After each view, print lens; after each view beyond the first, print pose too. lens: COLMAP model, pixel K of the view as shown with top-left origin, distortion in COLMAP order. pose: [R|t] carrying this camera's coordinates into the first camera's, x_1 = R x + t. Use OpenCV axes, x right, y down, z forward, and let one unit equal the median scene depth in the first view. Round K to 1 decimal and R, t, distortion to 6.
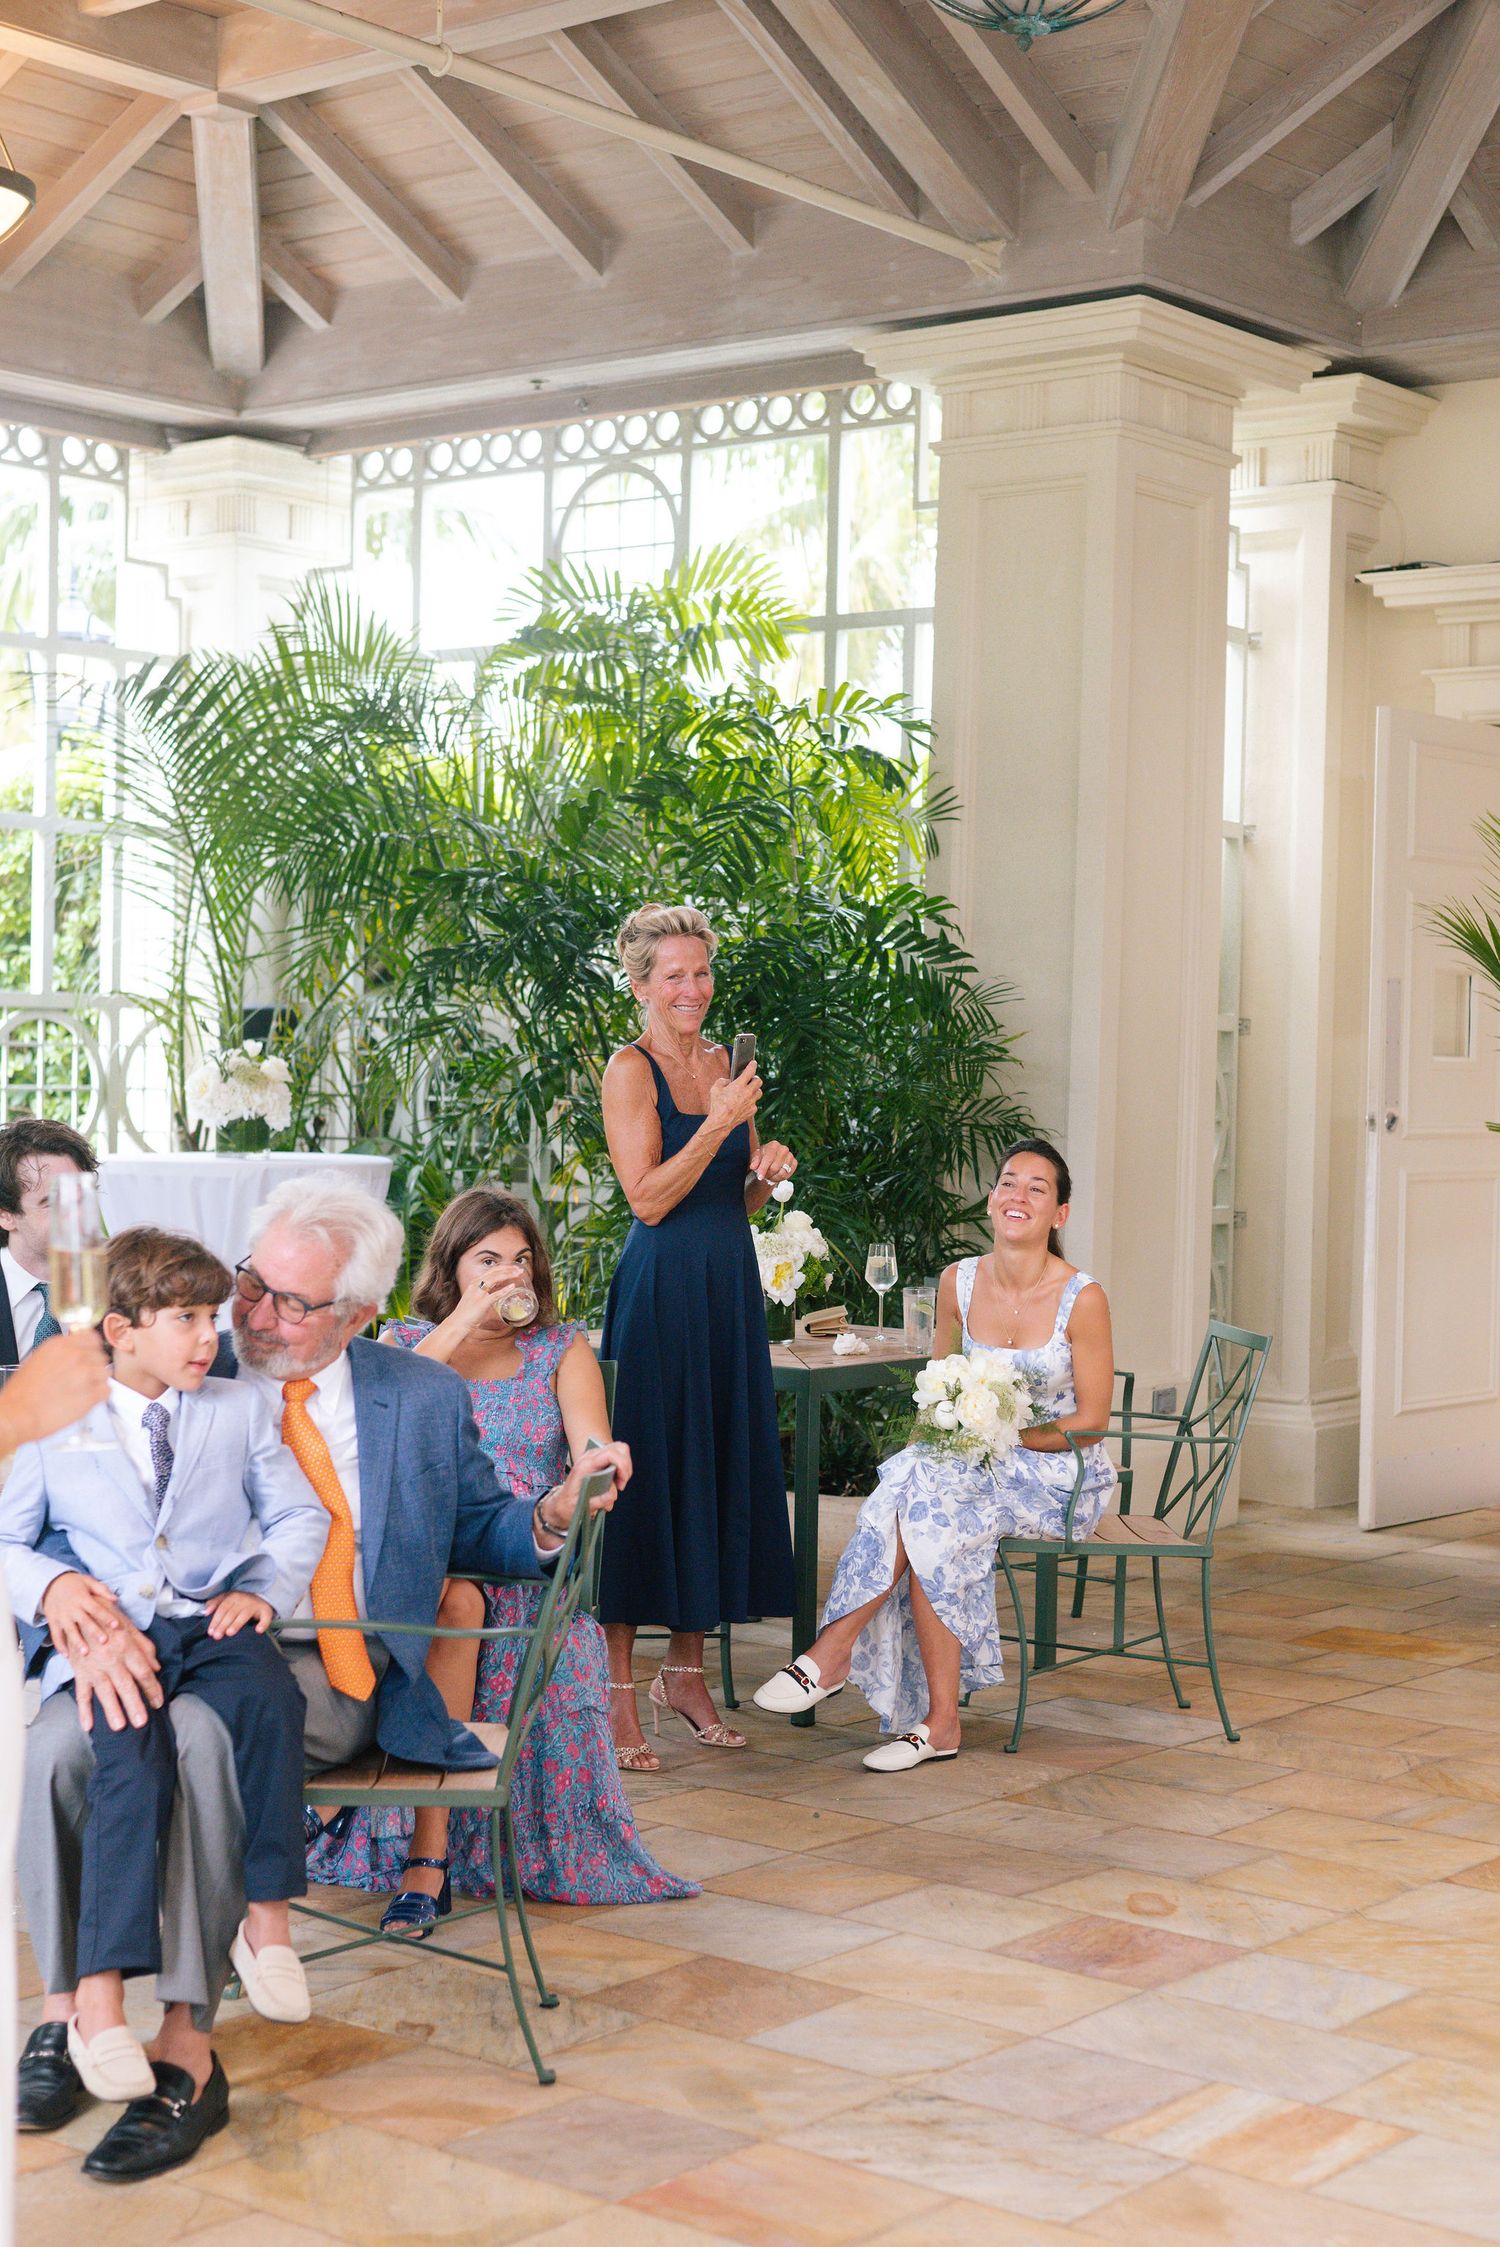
lens RADIAL K [[3316.6, 0, 807.5], [0, 3316.6, 1128.8], [0, 0, 1]] dist [0.002842, -0.013254]
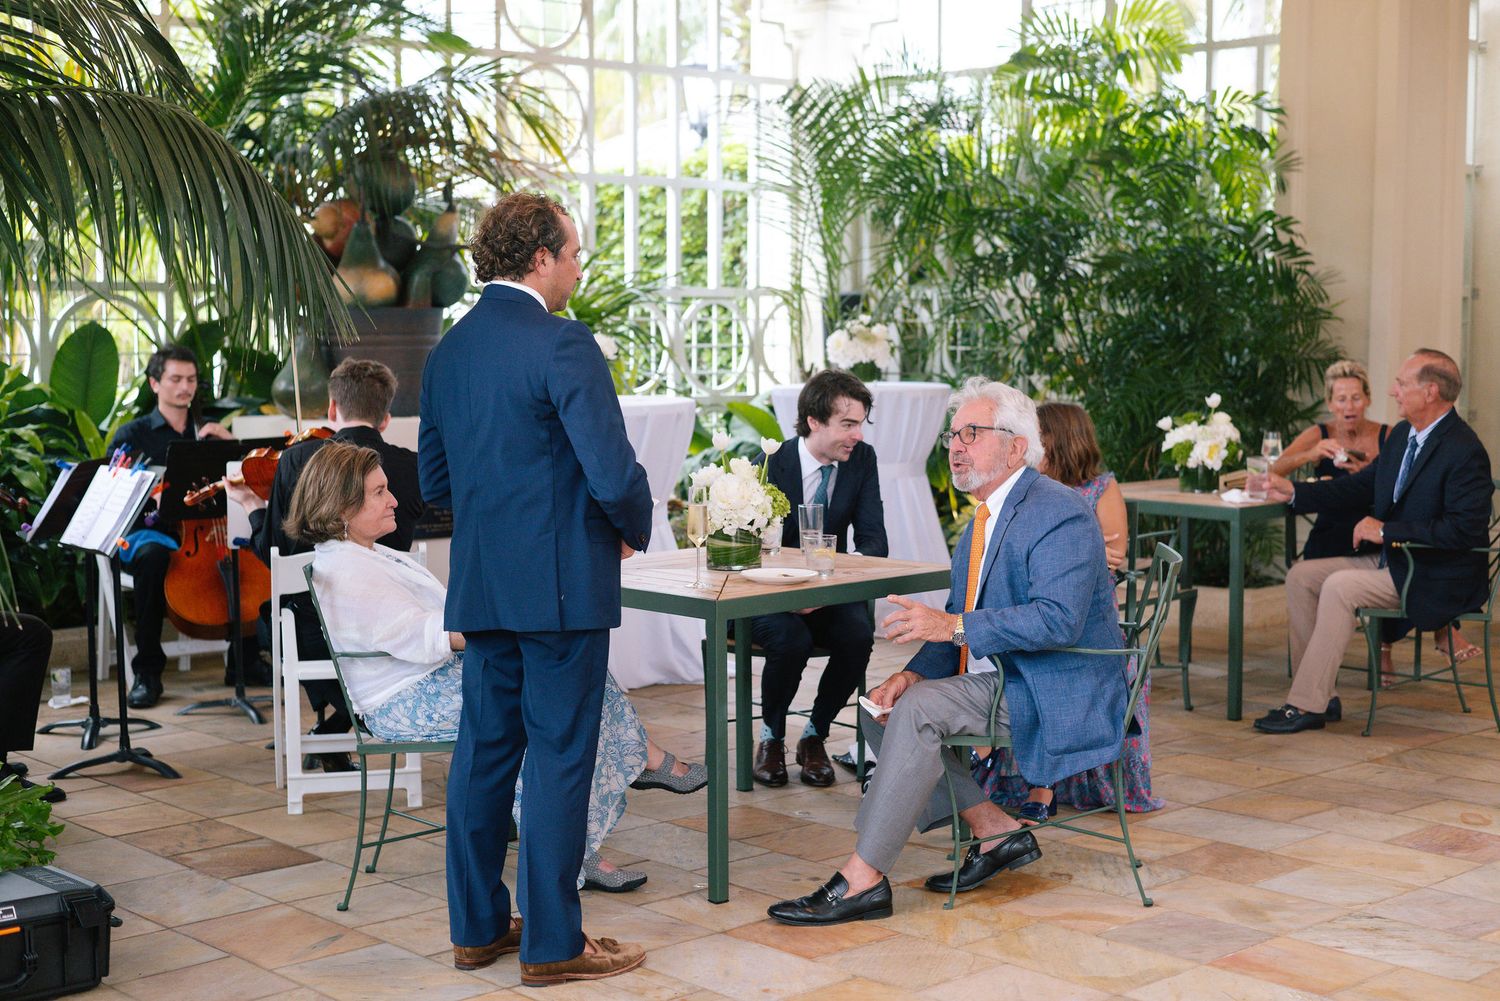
lens RADIAL K [[2193.1, 0, 750.0], [0, 2193.1, 500.5], [0, 0, 1]] dist [-0.022895, 0.045684]
pose [[0.989162, -0.006385, -0.146691, -0.063919], [0.015205, 0.998137, 0.059088, 0.000398], [0.146041, -0.060678, 0.987416, -0.094212]]
